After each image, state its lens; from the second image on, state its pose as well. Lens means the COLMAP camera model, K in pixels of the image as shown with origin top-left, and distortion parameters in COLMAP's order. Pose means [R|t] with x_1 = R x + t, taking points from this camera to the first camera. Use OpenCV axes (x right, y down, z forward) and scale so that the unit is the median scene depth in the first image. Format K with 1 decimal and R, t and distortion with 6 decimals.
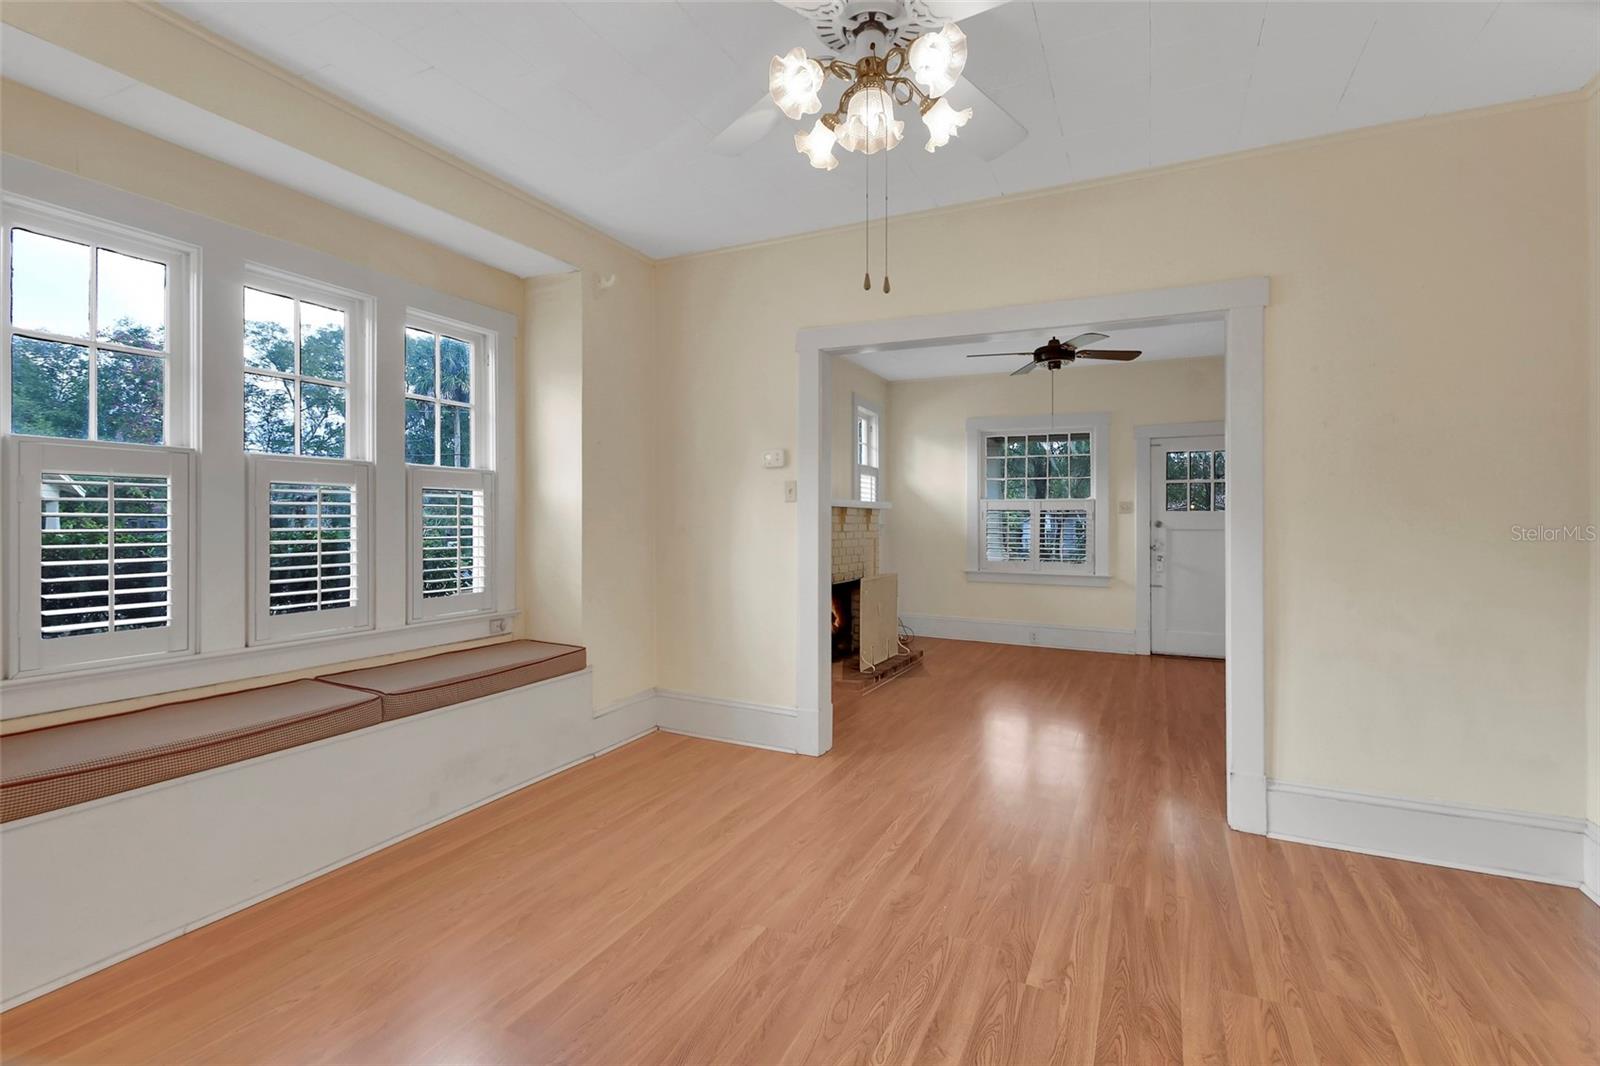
lens RADIAL K [[736.7, 0, 793.5], [0, 736.7, 517.9], [0, 0, 1]] dist [0.000547, -0.000742]
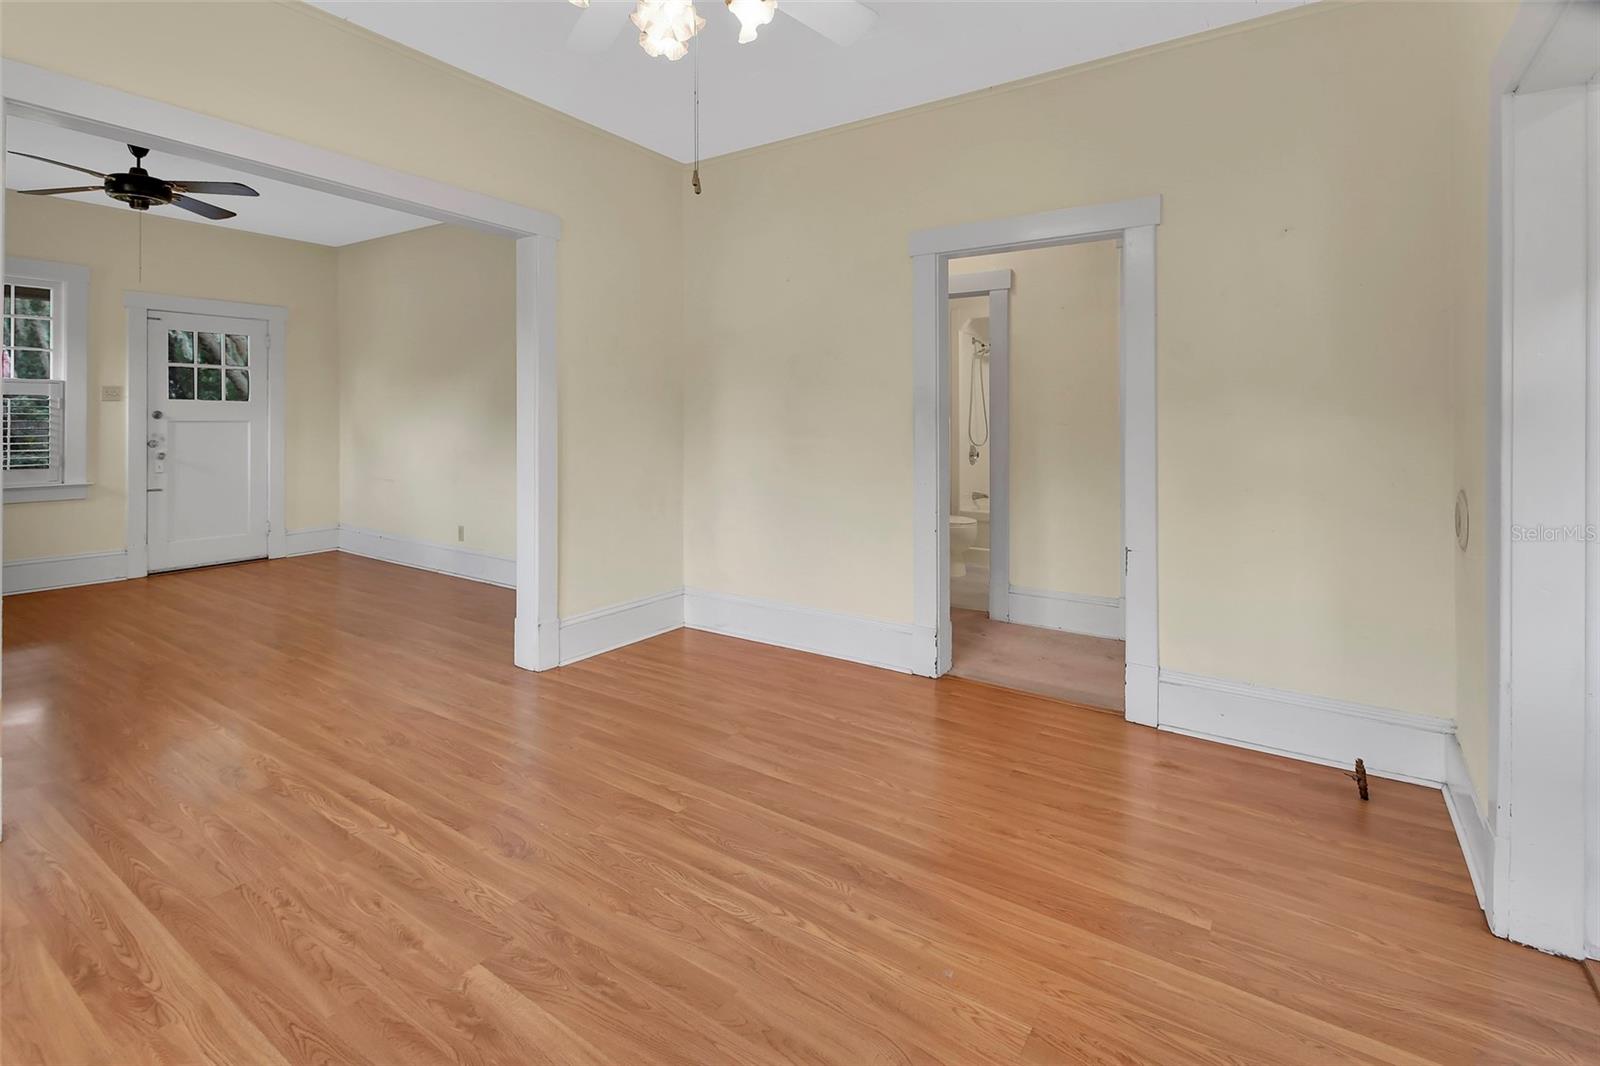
lens RADIAL K [[749.0, 0, 774.1], [0, 749.0, 416.6], [0, 0, 1]] dist [0.015676, -0.009197]
pose [[0.151583, -0.004557, 0.988434, -0.664911], [-0.008199, 0.999949, 0.005868, -0.000979], [-0.988410, -0.008993, 0.151538, 0.538154]]
